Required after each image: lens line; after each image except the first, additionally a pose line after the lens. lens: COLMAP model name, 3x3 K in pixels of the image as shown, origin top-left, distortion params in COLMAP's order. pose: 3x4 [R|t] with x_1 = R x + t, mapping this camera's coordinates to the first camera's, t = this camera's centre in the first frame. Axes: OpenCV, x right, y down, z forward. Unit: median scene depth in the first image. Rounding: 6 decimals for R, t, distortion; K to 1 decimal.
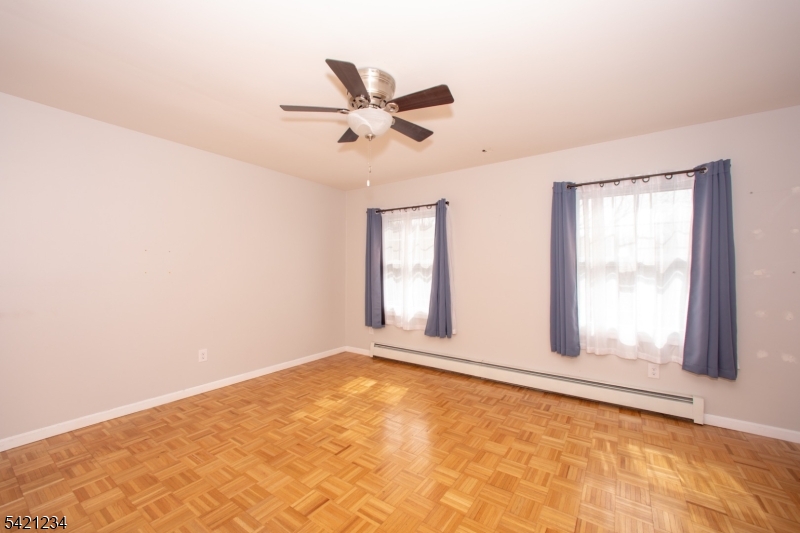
lens RADIAL K [[322.6, 0, 400.0], [0, 322.6, 266.5], [0, 0, 1]] dist [0.001960, 0.000046]
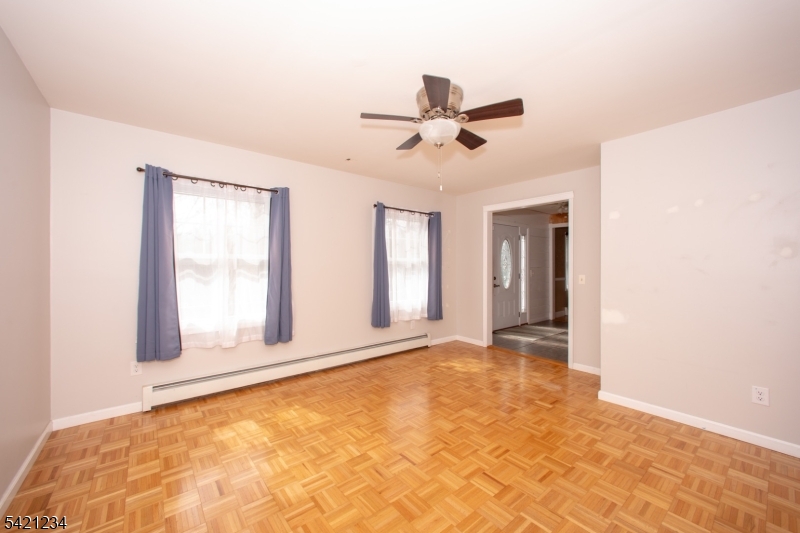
lens RADIAL K [[312.5, 0, 400.0], [0, 312.5, 266.5], [0, 0, 1]] dist [0.014495, -0.000093]
pose [[0.279563, -0.003701, 0.960120, -0.752809], [-0.010683, 0.999919, 0.006965, -0.000257], [-0.960068, -0.012204, 0.279501, 0.547306]]
